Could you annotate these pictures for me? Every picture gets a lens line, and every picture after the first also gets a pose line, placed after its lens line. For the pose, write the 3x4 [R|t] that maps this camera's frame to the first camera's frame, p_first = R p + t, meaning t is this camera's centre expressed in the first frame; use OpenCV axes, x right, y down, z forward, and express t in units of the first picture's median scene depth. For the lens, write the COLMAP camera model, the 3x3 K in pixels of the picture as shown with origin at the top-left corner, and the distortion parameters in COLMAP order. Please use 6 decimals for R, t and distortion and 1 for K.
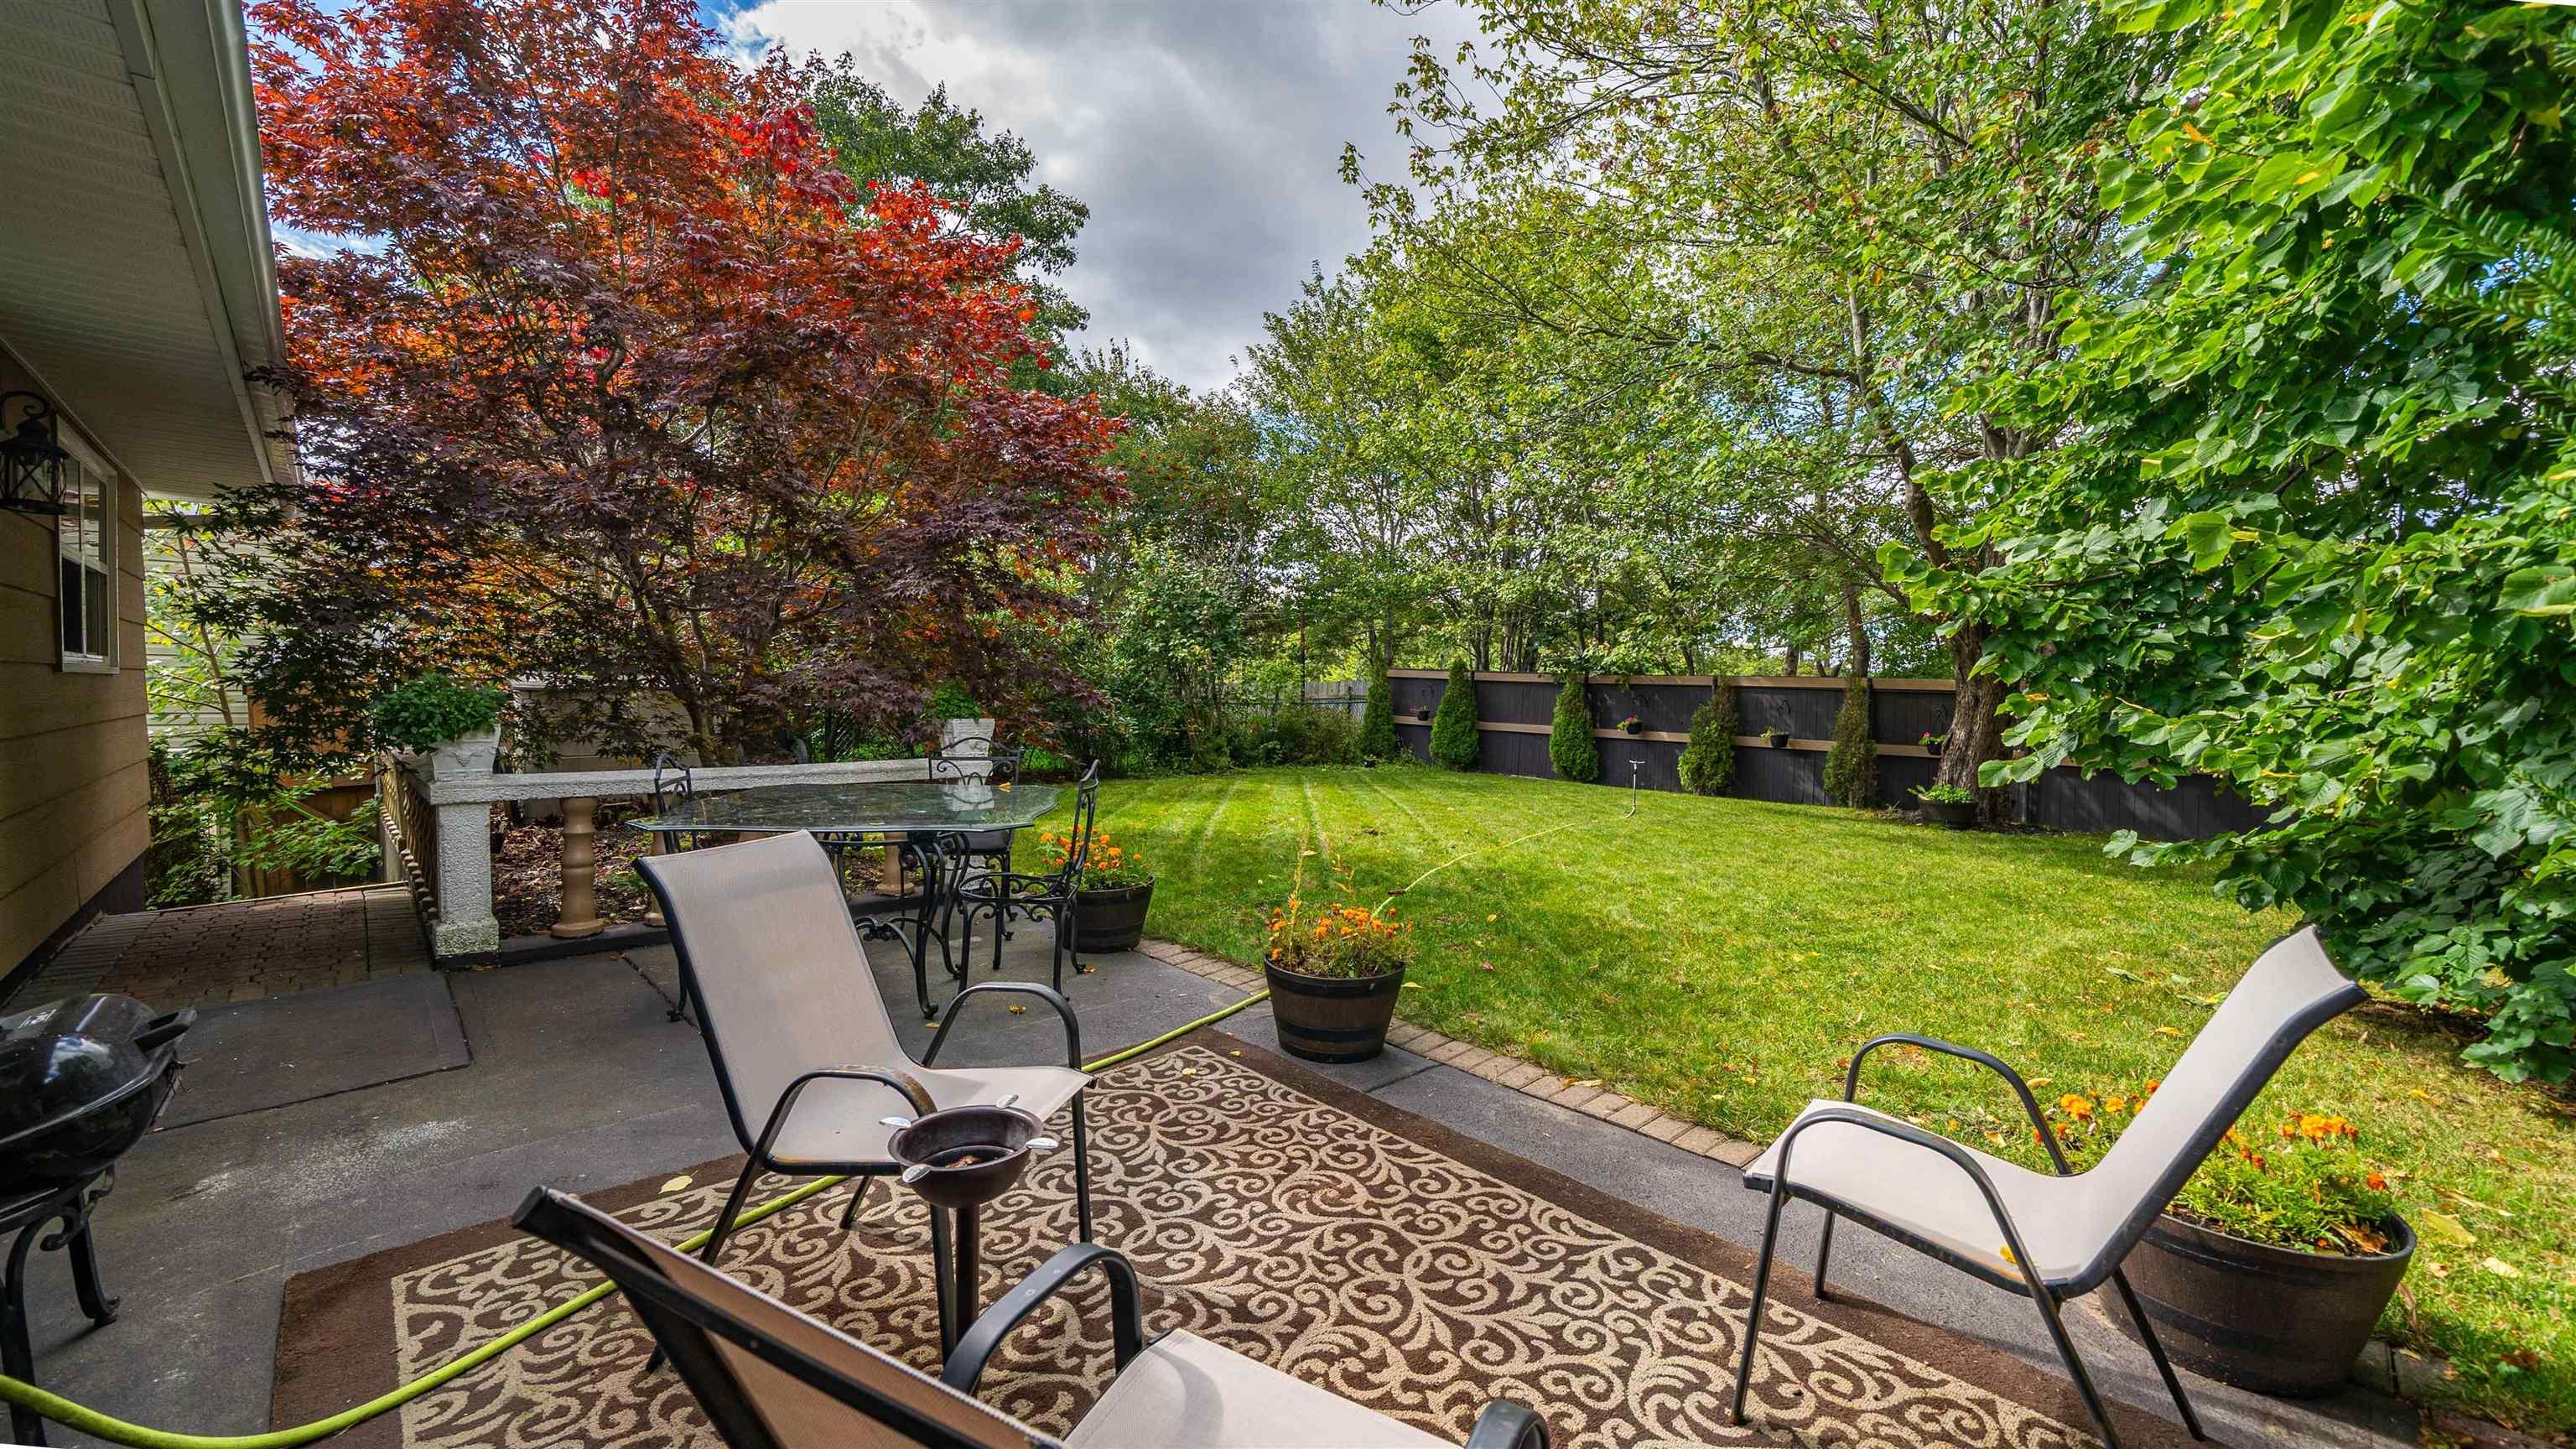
lens RADIAL K [[1007.2, 0, 1288.0], [0, 1007.2, 724.5], [0, 0, 1]] dist [-0.000872, -0.000014]
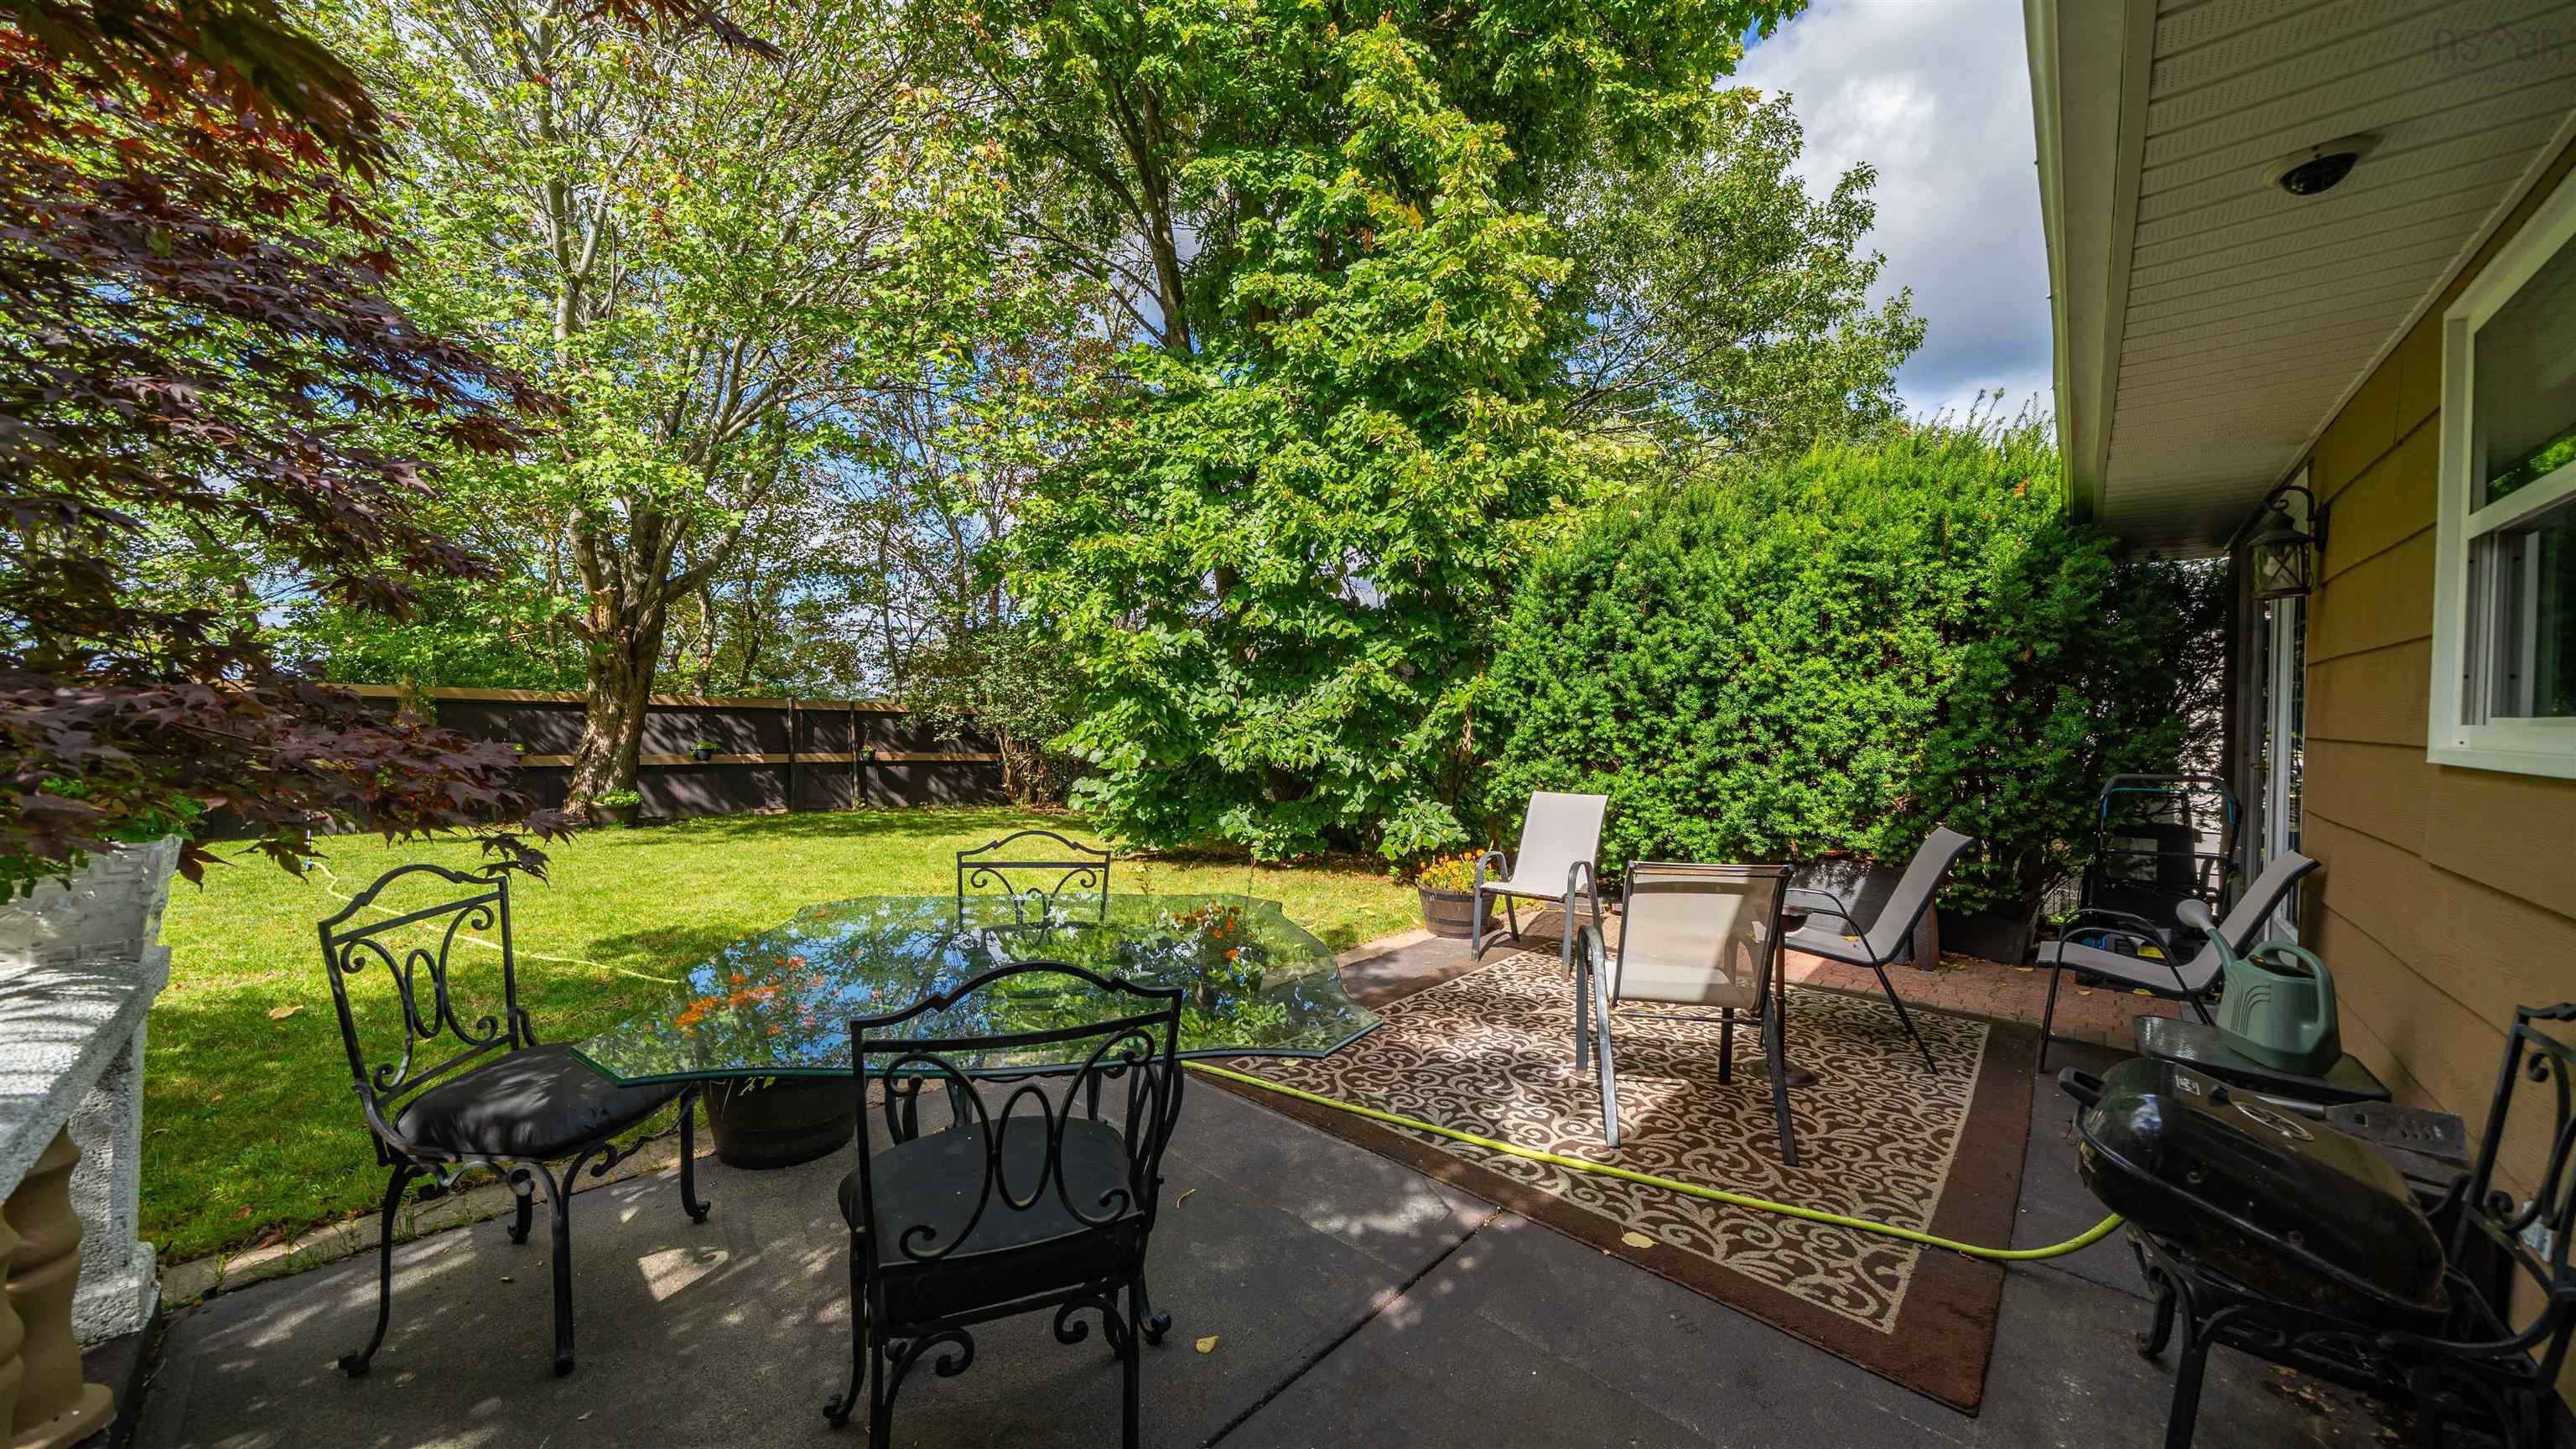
lens RADIAL K [[857.6, 0, 1288.0], [0, 857.6, 724.5], [0, 0, 1]] dist [-0.000003, 0.000022]
pose [[-0.061681, -0.026685, 0.997739, -0.231411], [0.017485, 0.999460, 0.027812, -0.016835], [-0.997943, 0.019161, -0.061181, 0.223557]]
